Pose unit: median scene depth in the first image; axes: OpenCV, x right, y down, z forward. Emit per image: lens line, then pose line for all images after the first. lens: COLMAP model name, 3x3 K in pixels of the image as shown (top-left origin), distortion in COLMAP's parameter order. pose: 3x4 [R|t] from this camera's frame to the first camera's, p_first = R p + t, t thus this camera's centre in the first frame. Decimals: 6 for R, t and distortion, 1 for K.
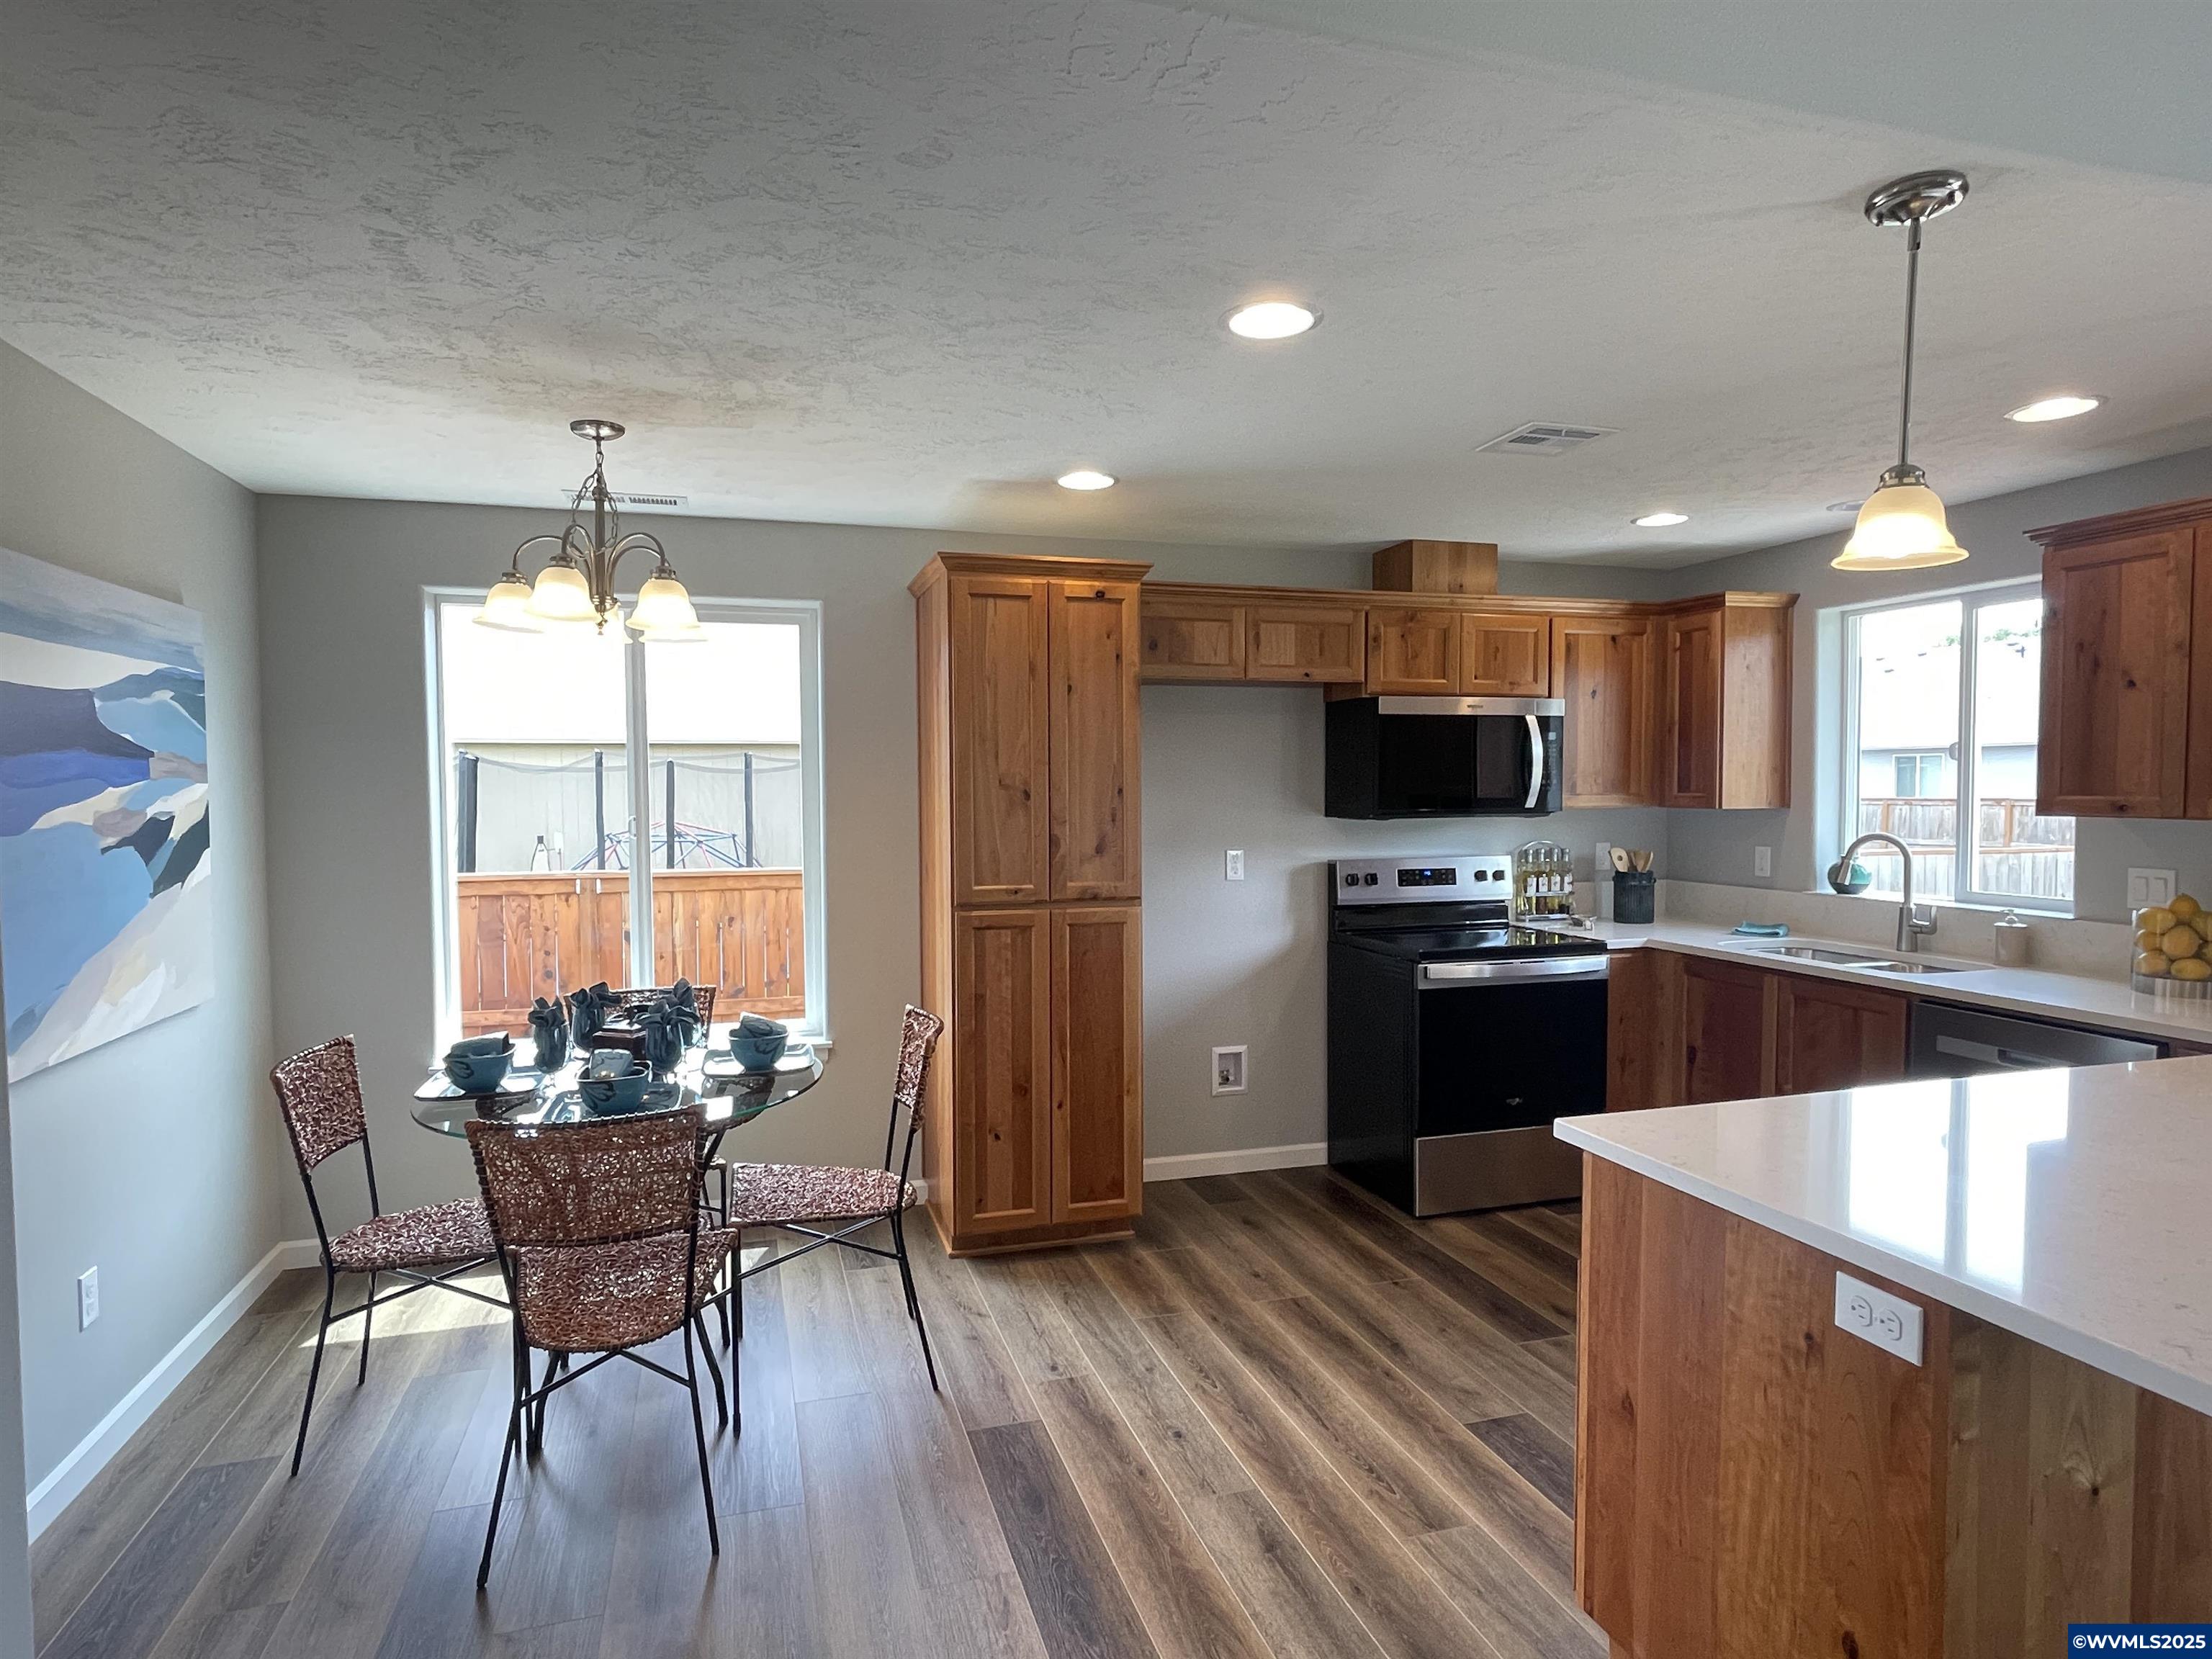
lens RADIAL K [[1219.2, 0, 1091.7], [0, 1219.2, 836.9], [0, 0, 1]] dist [0.000665, -0.001172]
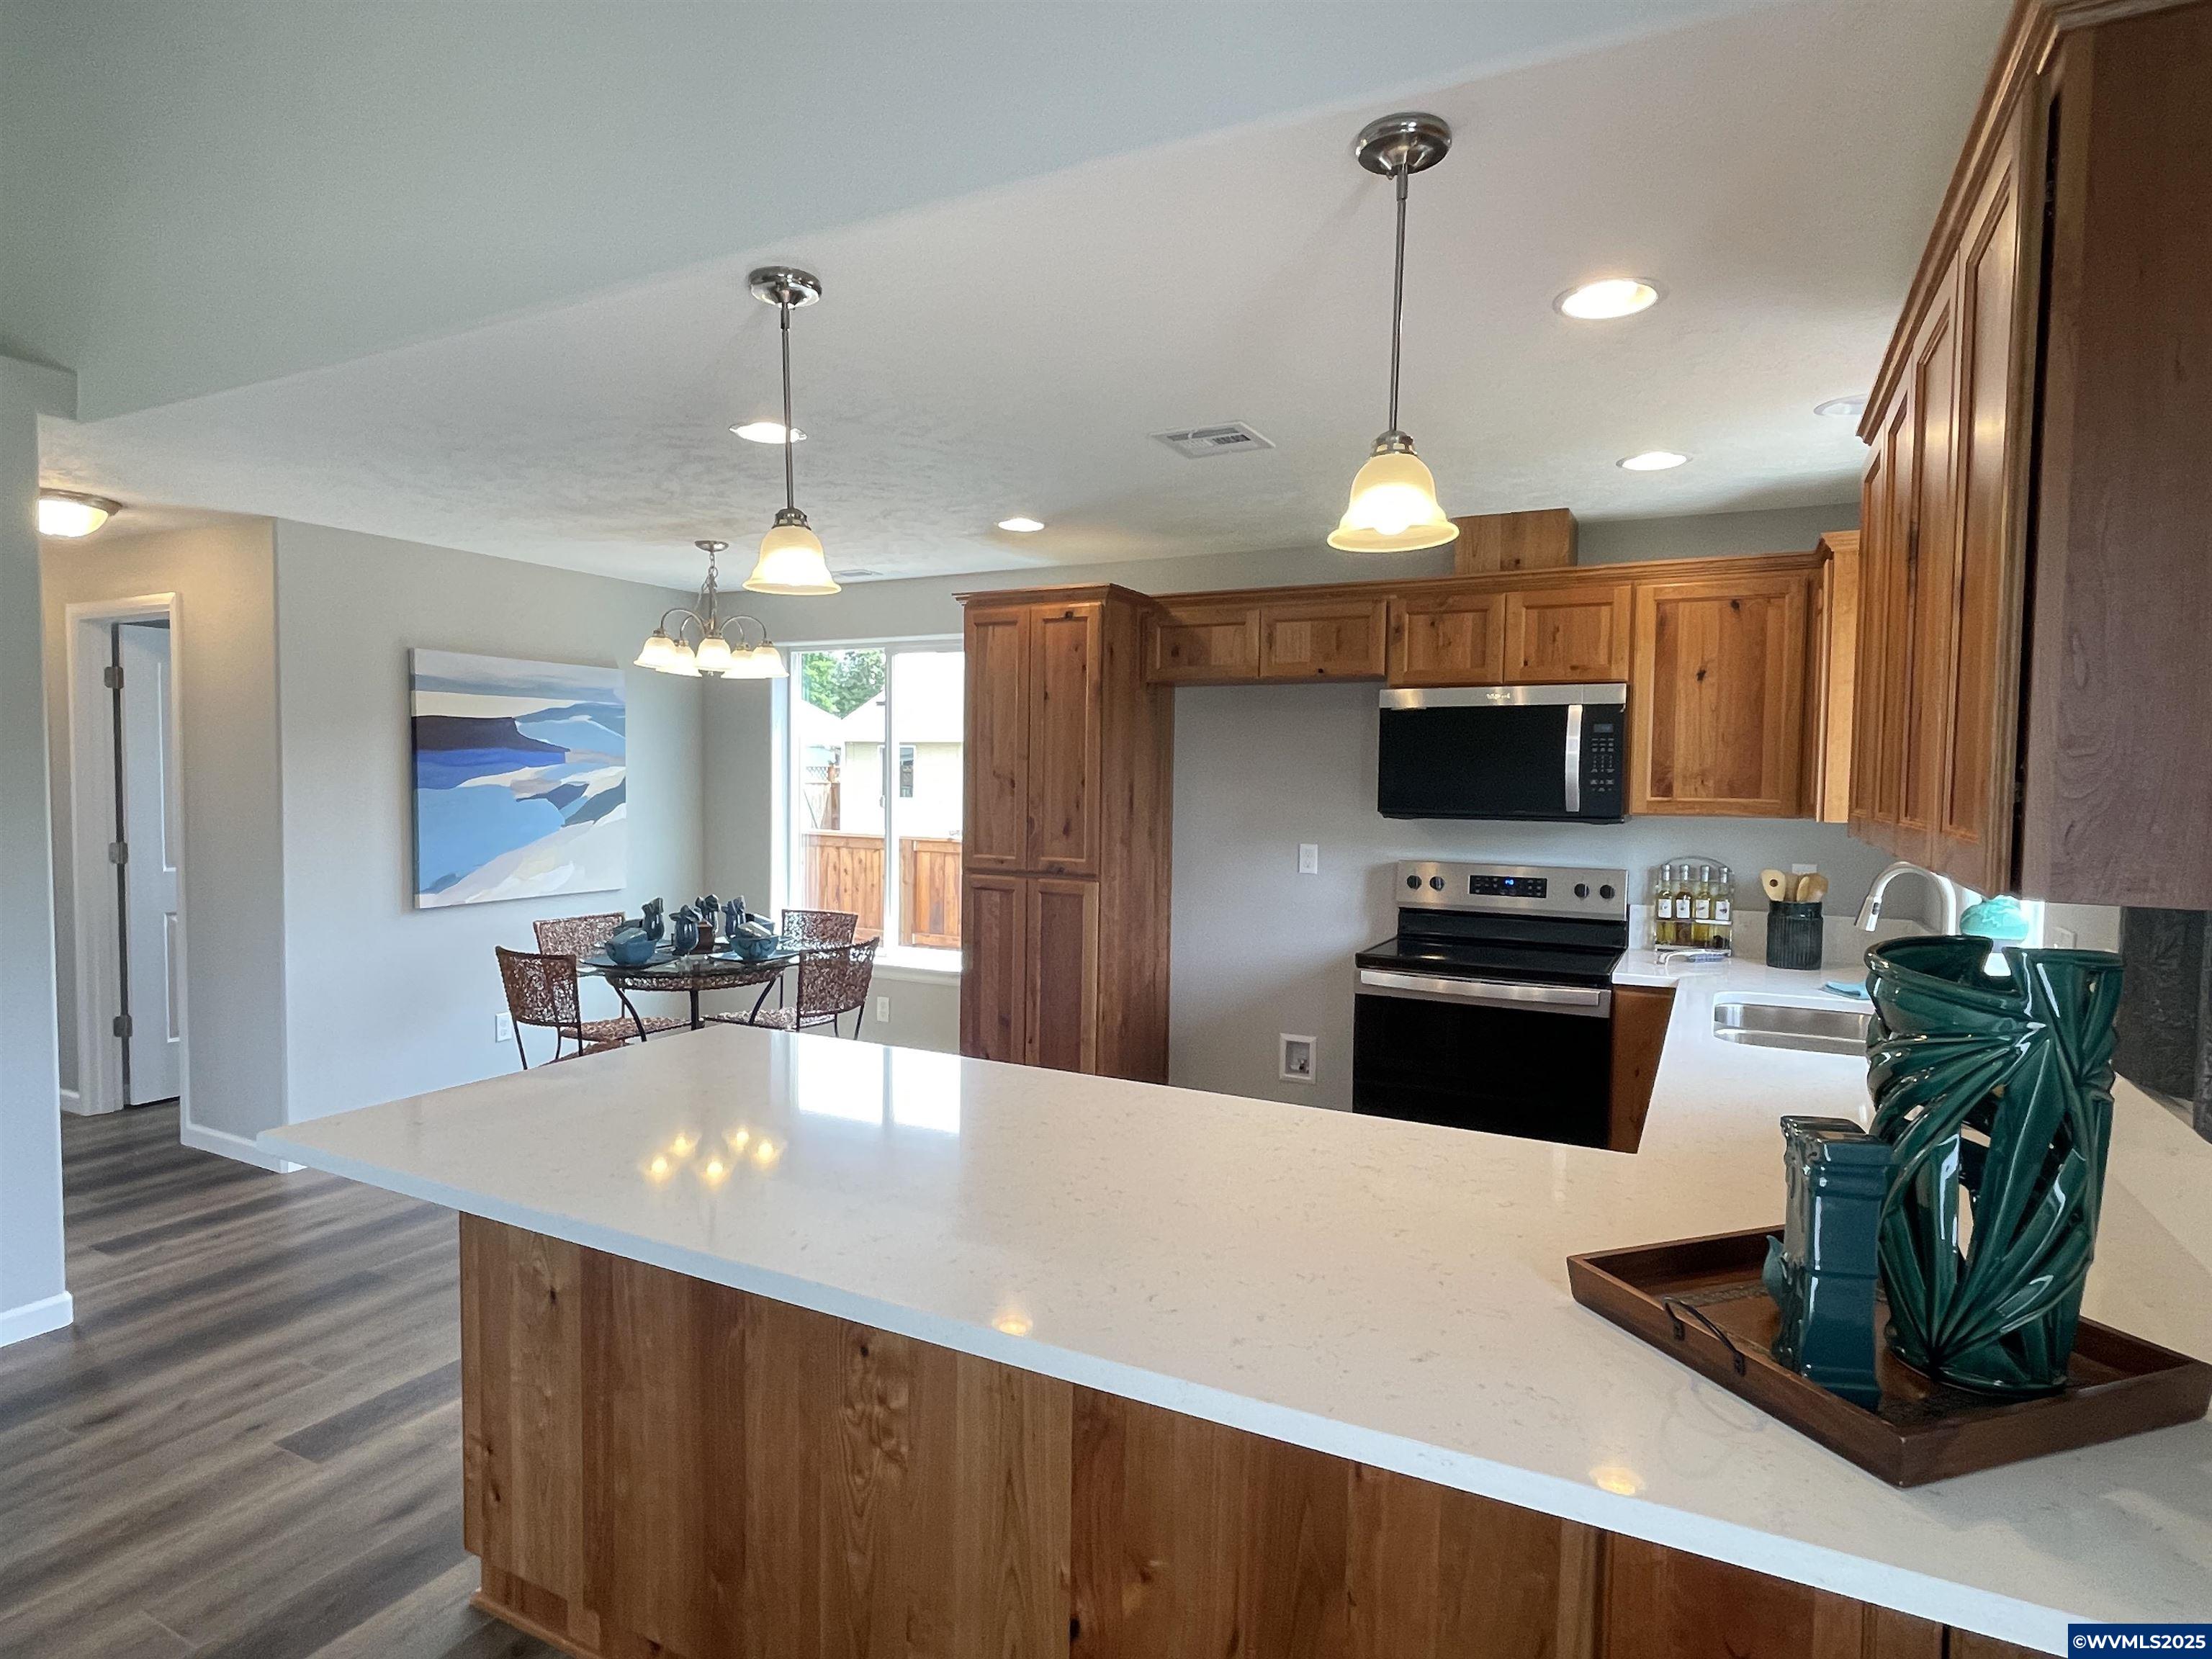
lens RADIAL K [[1219.2, 0, 1091.7], [0, 1219.2, 836.9], [0, 0, 1]] dist [0.000665, -0.001172]
pose [[0.715846, 0.048377, -0.696580, 0.870754], [-0.047292, 0.998665, 0.020757, -0.009666], [0.696655, 0.018084, 0.717178, 0.175798]]
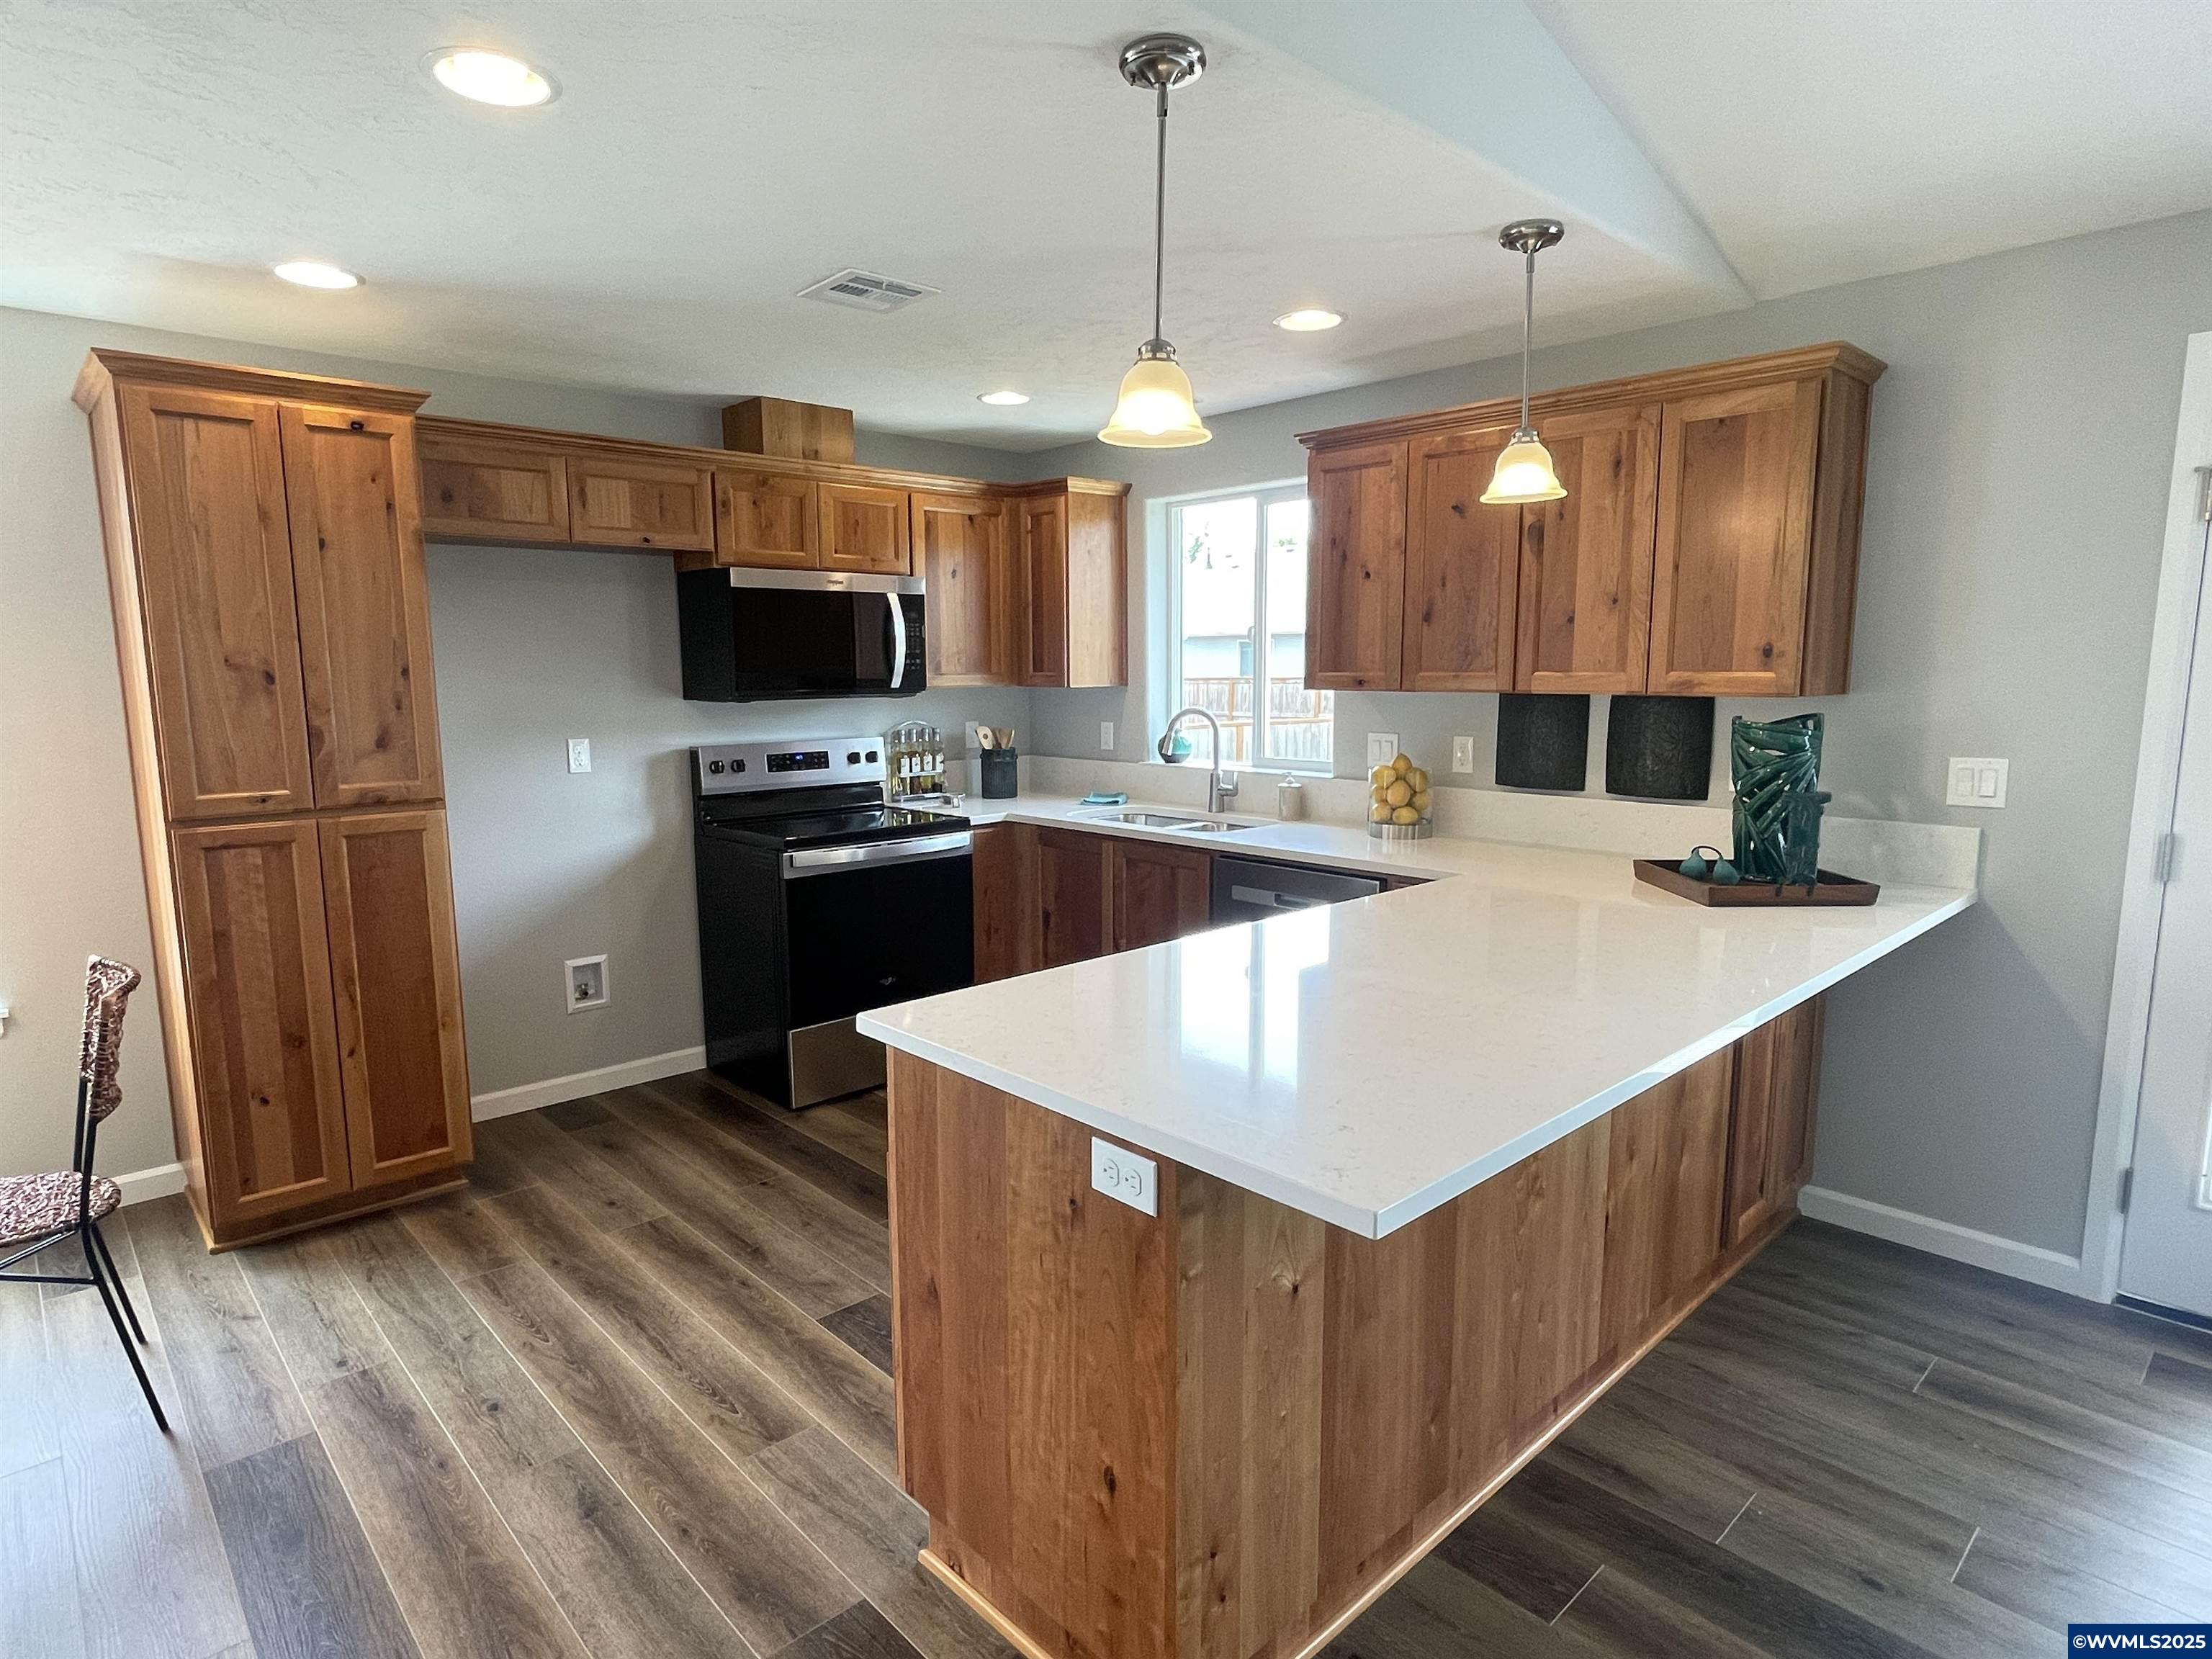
lens RADIAL K [[1216.8, 0, 1090.4], [0, 1216.8, 836.5], [0, 0, 1]] dist [-0.005080, -0.001439]
pose [[0.897006, -0.063046, 0.437500, 0.075423], [0.021282, 0.994788, 0.099720, 0.001480], [-0.441507, -0.080138, 0.893672, 0.045959]]
